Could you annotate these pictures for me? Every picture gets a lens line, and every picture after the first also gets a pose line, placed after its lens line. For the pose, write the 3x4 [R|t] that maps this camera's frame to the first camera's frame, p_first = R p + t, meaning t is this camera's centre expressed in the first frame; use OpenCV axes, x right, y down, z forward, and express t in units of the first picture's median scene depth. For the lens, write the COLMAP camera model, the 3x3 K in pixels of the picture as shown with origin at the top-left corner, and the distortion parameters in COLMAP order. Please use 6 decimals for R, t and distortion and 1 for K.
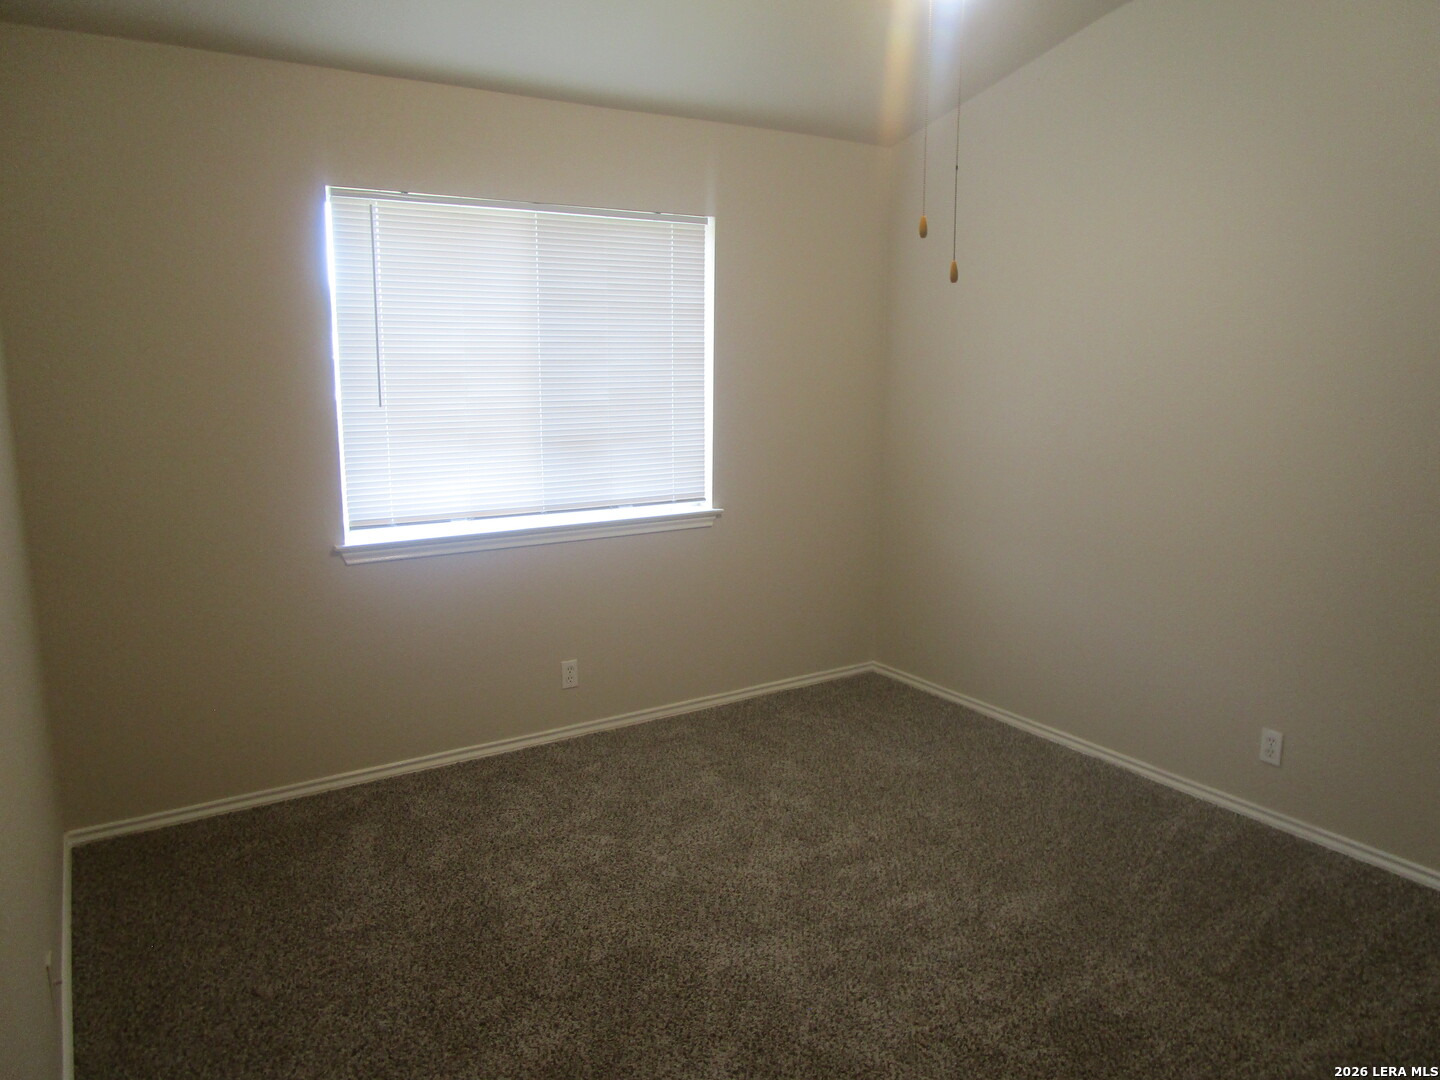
lens RADIAL K [[1027.1, 0, 721.7], [0, 1027.1, 540.5], [0, 0, 1]] dist [-0.032532, 0.008454]
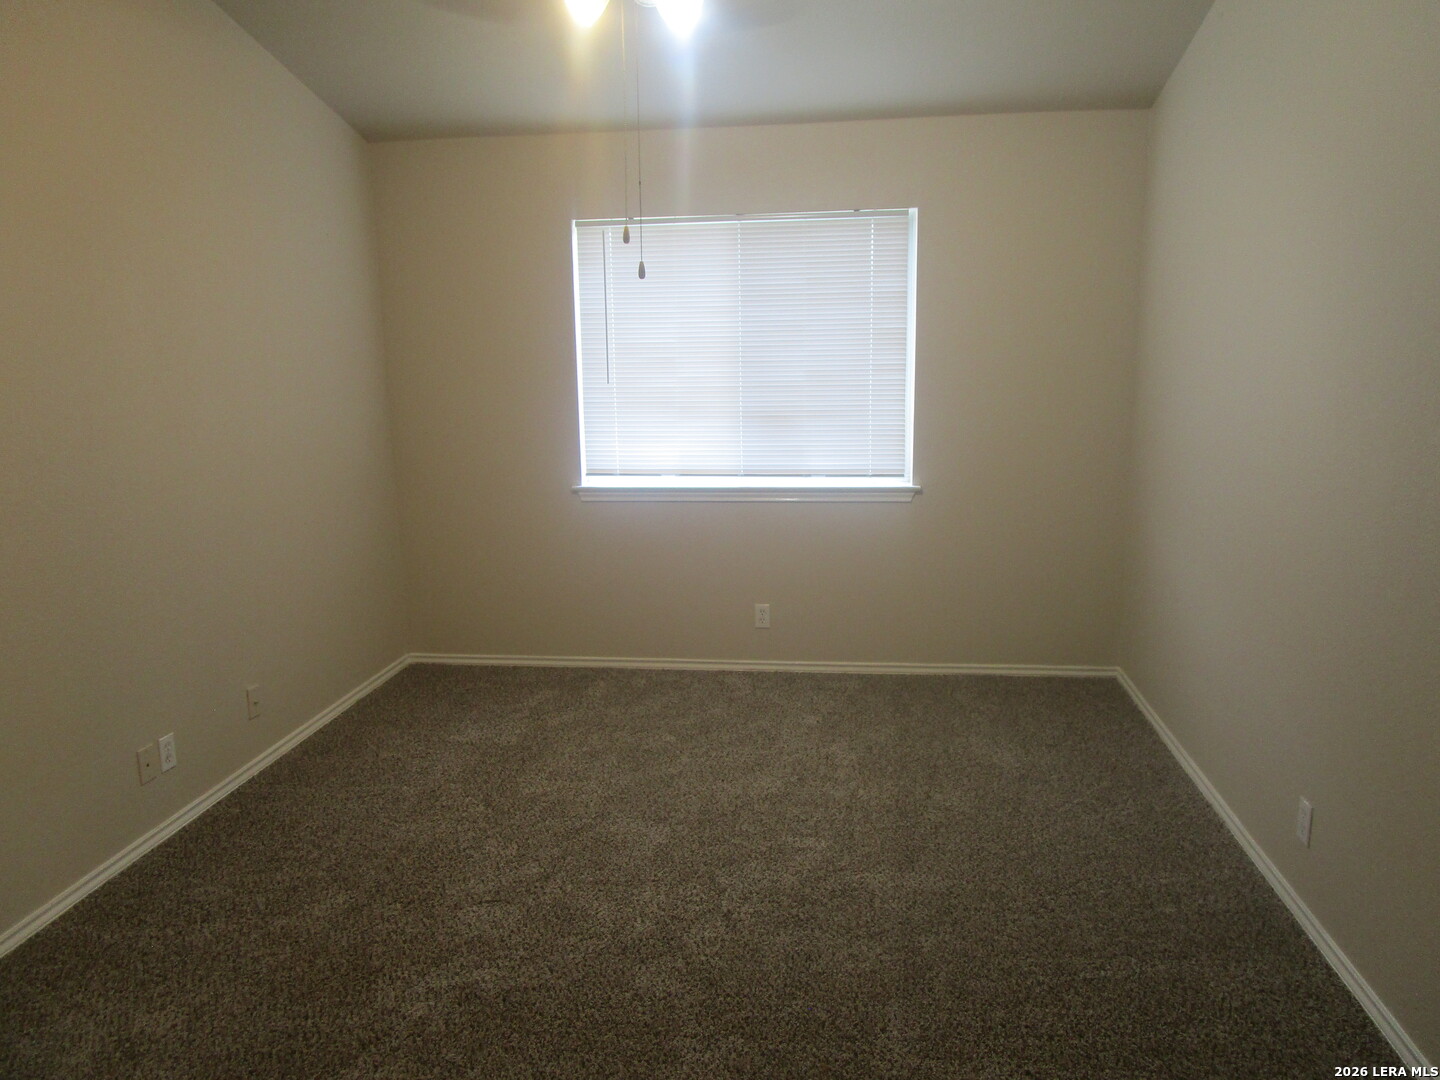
lens RADIAL K [[1027.1, 0, 722.9], [0, 1027.1, 537.5], [0, 0, 1]] dist [-0.032532, 0.008454]
pose [[0.760513, 0.104234, -0.640902, 0.567986], [-0.098140, 0.994144, 0.045229, -0.006836], [0.641863, 0.028501, 0.766289, 0.077134]]
